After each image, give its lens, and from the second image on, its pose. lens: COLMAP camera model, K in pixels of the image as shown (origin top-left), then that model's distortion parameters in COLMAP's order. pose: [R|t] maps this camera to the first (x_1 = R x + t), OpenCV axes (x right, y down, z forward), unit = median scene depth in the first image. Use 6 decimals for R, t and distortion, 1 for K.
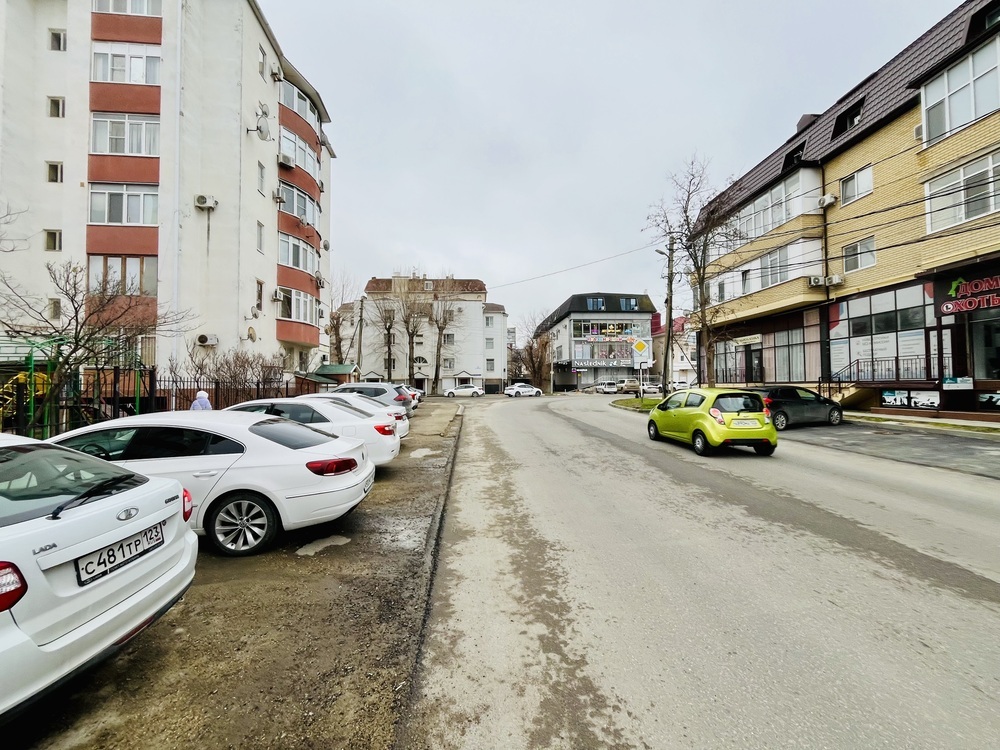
lens RADIAL K [[406.4, 0, 499.1], [0, 406.4, 375.0], [0, 0, 1]] dist [-0.001538, -0.000903]
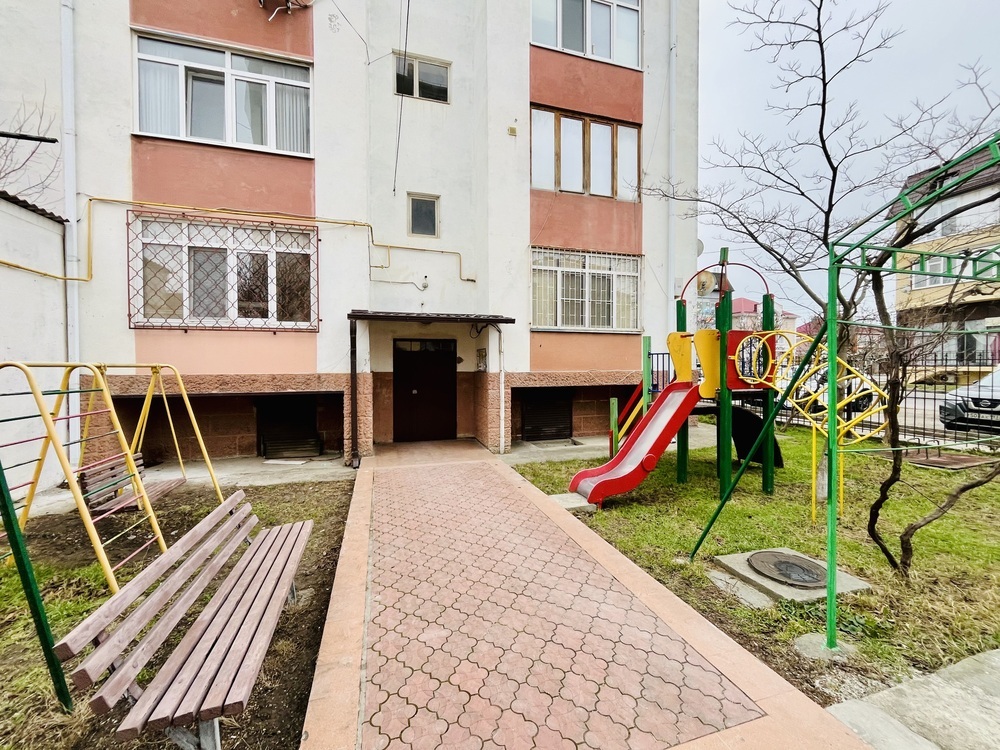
lens RADIAL K [[406.4, 0, 496.3], [0, 406.4, 377.4], [0, 0, 1]] dist [-0.001538, -0.000903]
pose [[0.981728, 0.005401, 0.190215, -1.487671], [-0.014914, 0.998706, 0.048614, 0.032868], [-0.189706, -0.050562, 0.980538, 0.620330]]
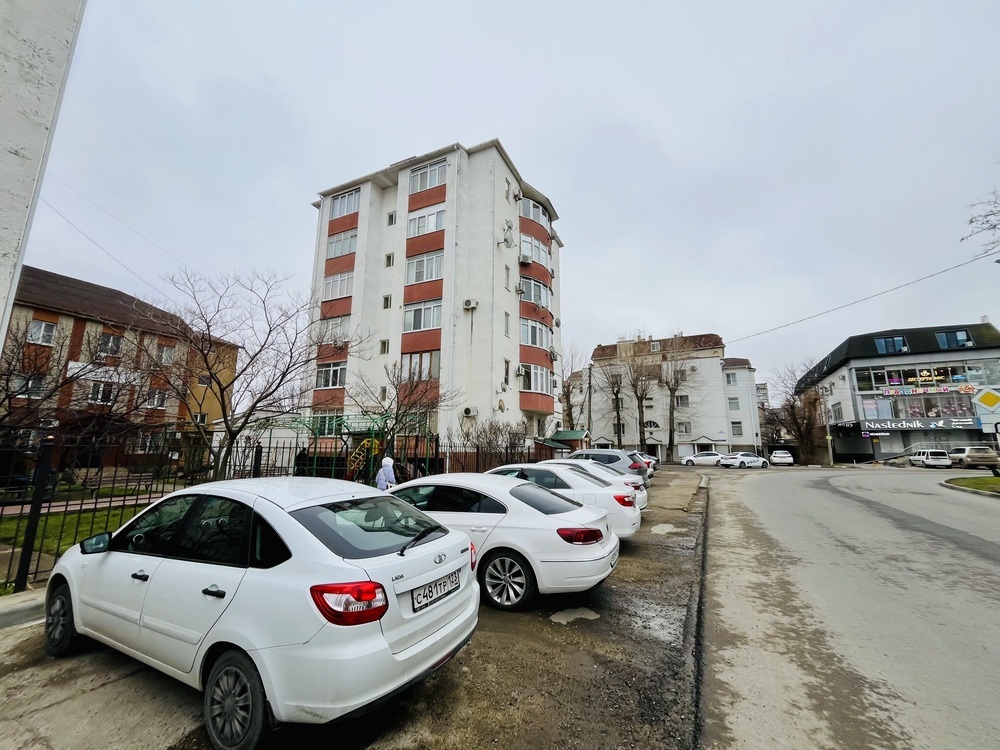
lens RADIAL K [[406.4, 0, 498.7], [0, 406.4, 374.5], [0, 0, 1]] dist [-0.001538, -0.000903]
pose [[0.854515, -0.081397, -0.513009, -0.007512], [-0.000984, 0.987390, -0.158303, -0.004562], [0.519425, 0.135777, 0.843660, -0.010533]]
